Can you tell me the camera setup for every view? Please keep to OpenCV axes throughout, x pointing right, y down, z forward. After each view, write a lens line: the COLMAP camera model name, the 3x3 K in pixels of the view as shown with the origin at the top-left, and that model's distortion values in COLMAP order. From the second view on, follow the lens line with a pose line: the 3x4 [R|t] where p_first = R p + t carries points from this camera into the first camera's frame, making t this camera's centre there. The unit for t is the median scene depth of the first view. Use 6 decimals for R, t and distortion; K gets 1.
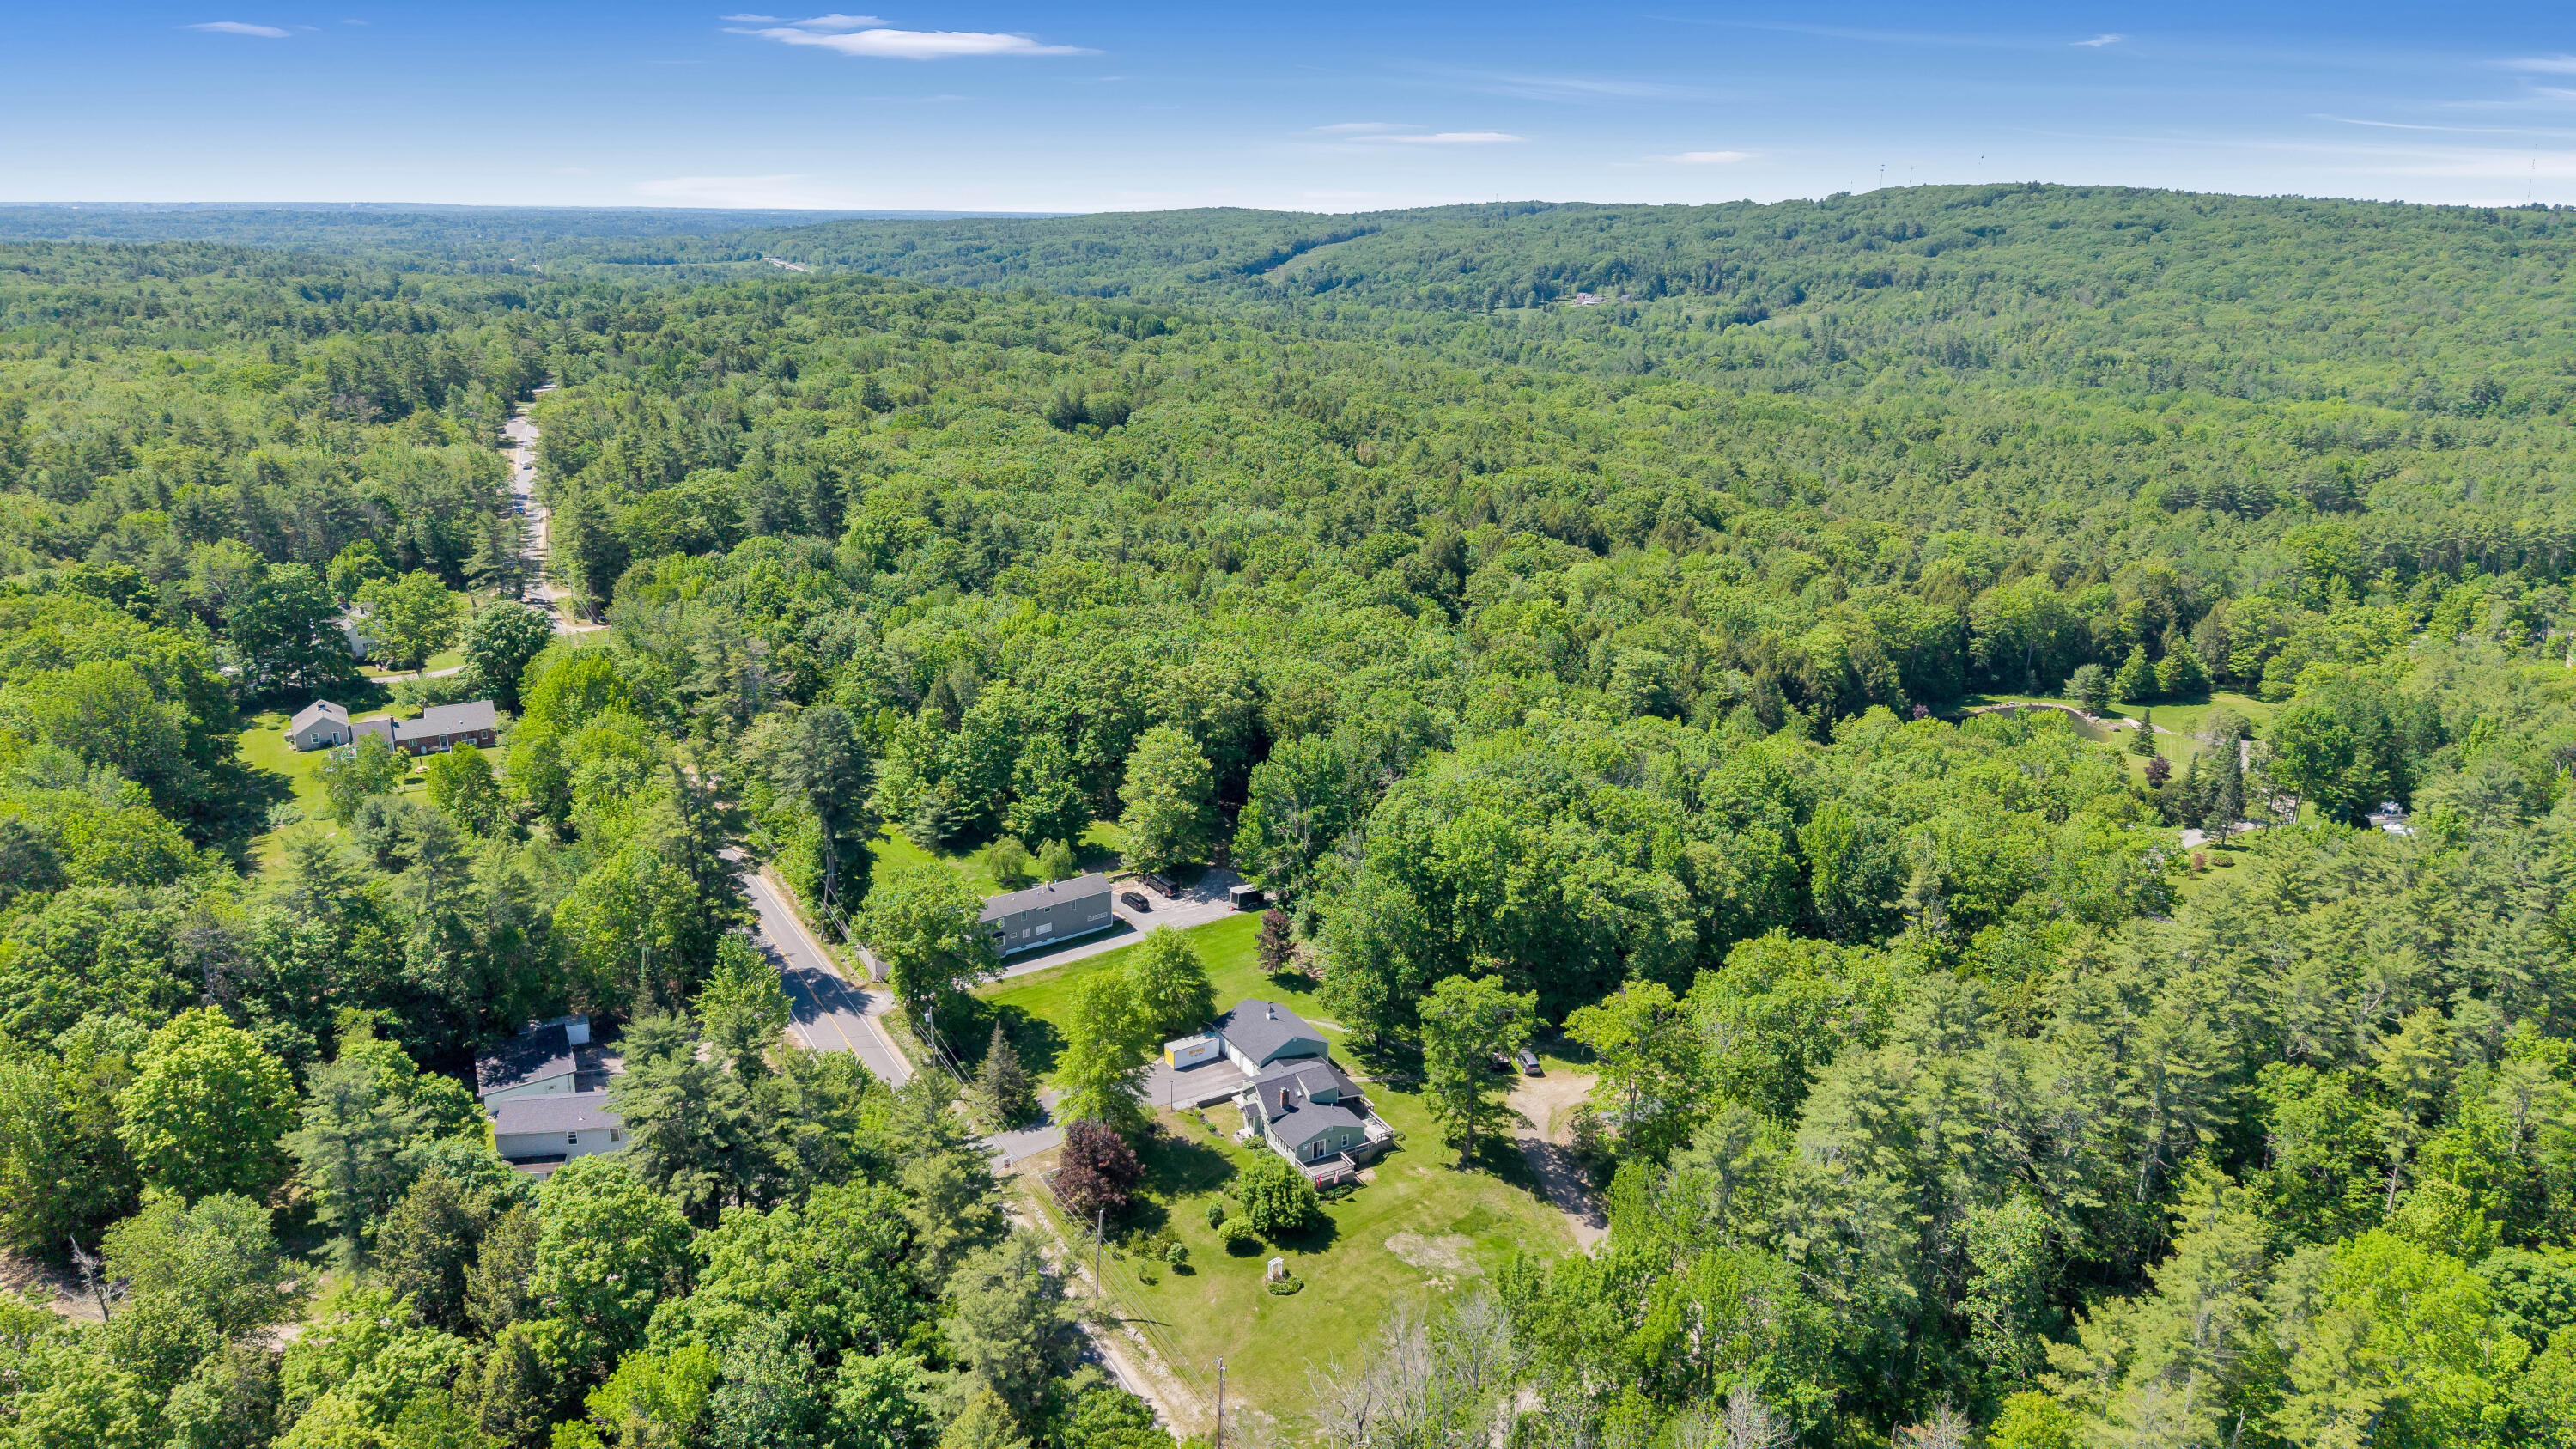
lens RADIAL K [[1730.6, 0, 1291.6], [0, 1730.6, 727.7], [0, 0, 1]] dist [0.041117, -0.041599]
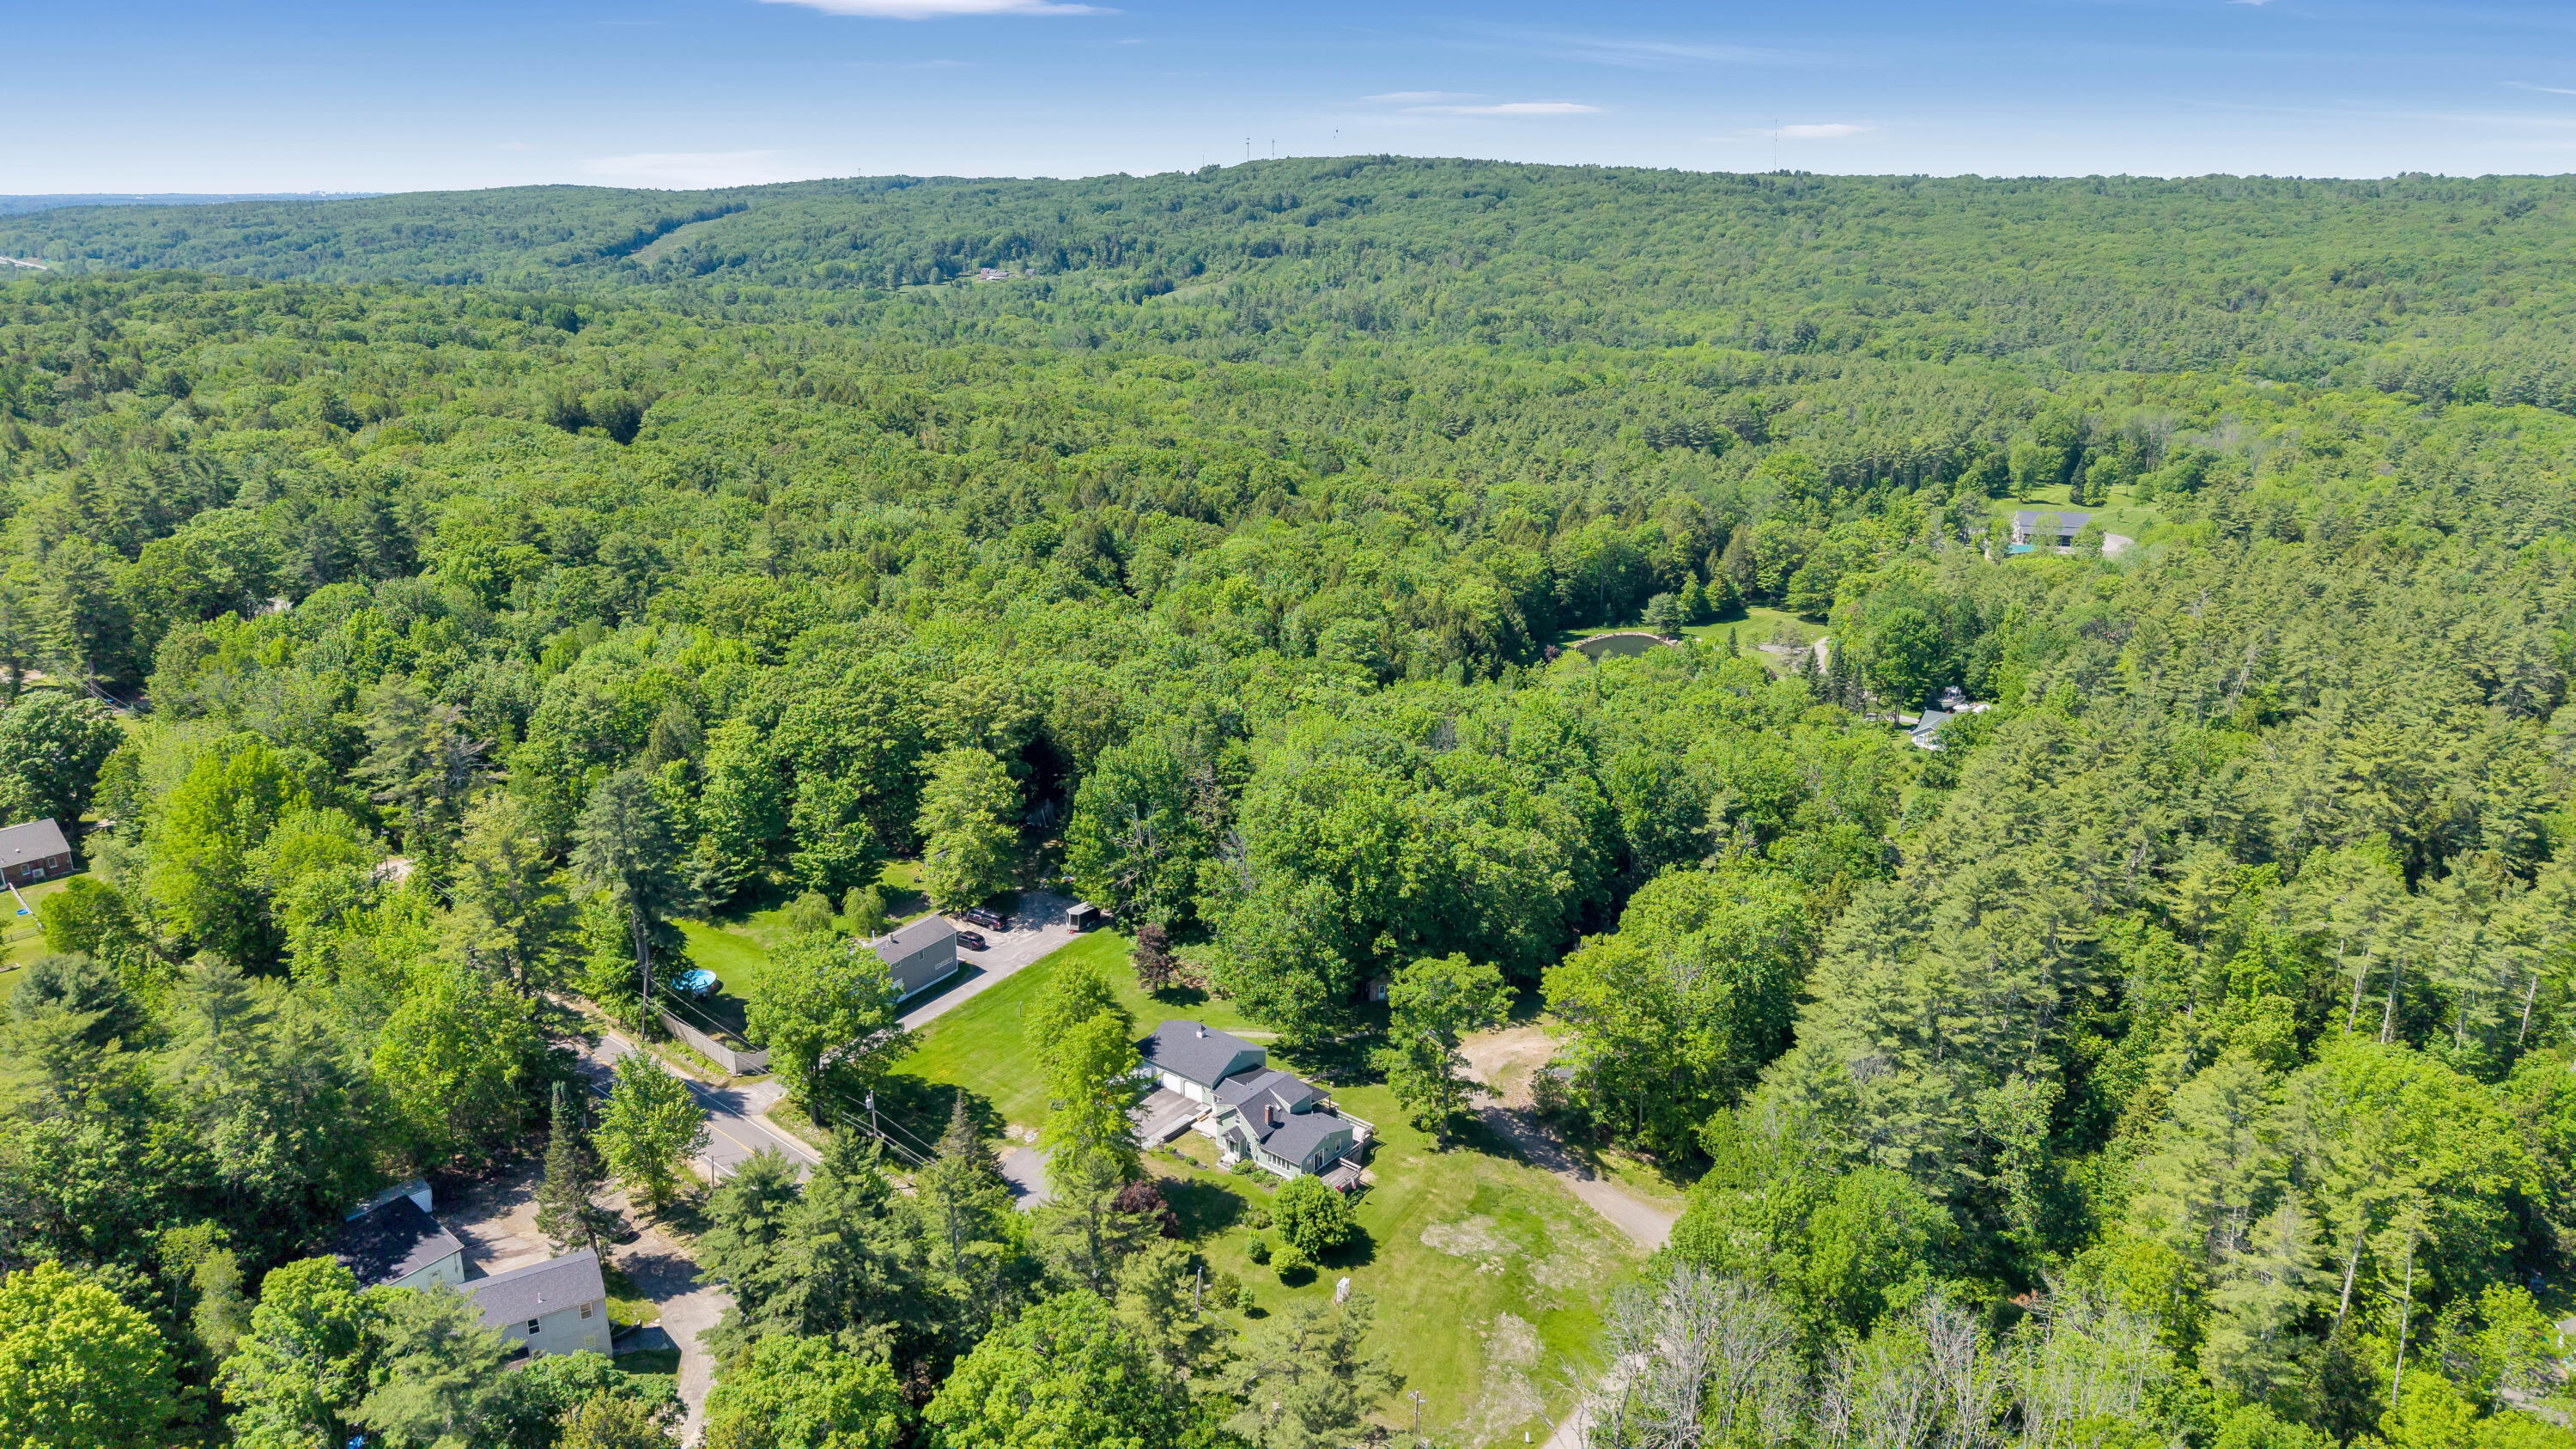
lens RADIAL K [[1730.6, 0, 1288.3], [0, 1730.6, 743.0], [0, 0, 1]] dist [0.041117, -0.041599]
pose [[0.935633, -0.120017, 0.331943, -0.171006], [0.112867, 0.992772, 0.040812, -0.016975], [-0.334442, -0.000720, 0.942416, 0.055682]]
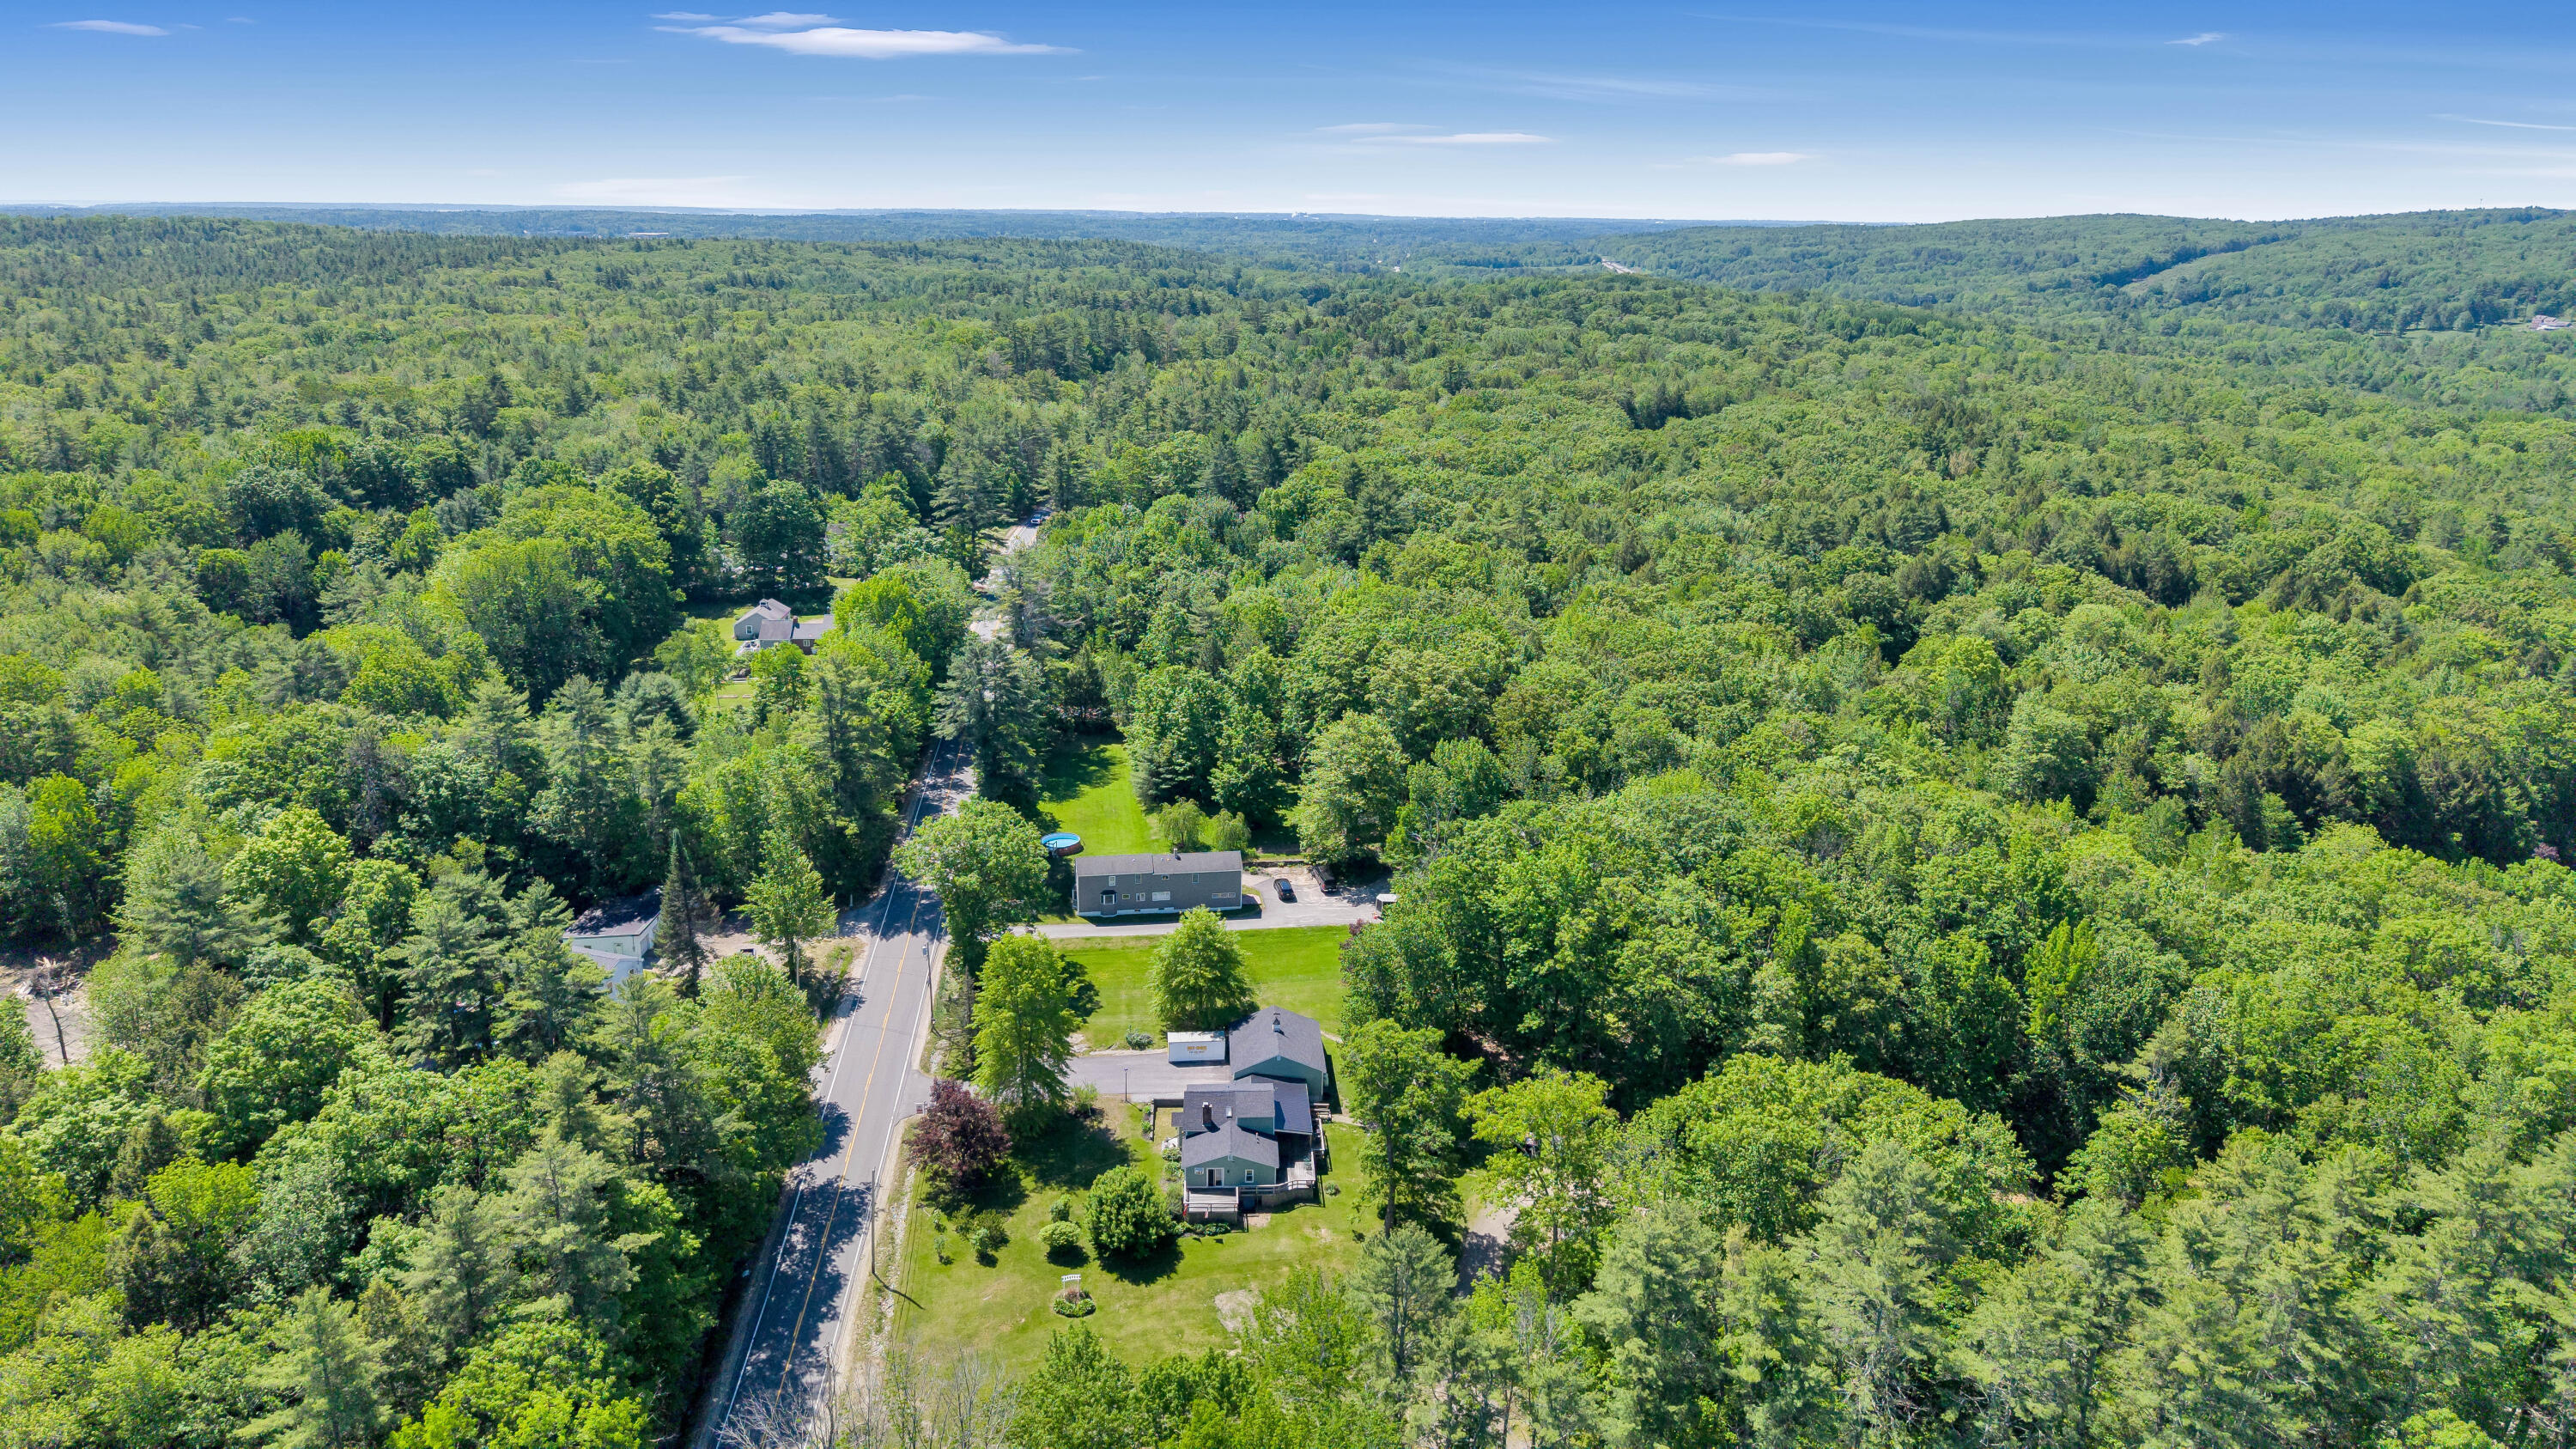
lens RADIAL K [[1730.6, 0, 1286.4], [0, 1730.6, 706.3], [0, 0, 1]] dist [0.041117, -0.041599]
pose [[0.883971, 0.131115, -0.448782, 0.243885], [-0.138785, 0.990195, 0.015926, -0.010016], [0.446469, 0.048206, 0.893500, 0.118580]]
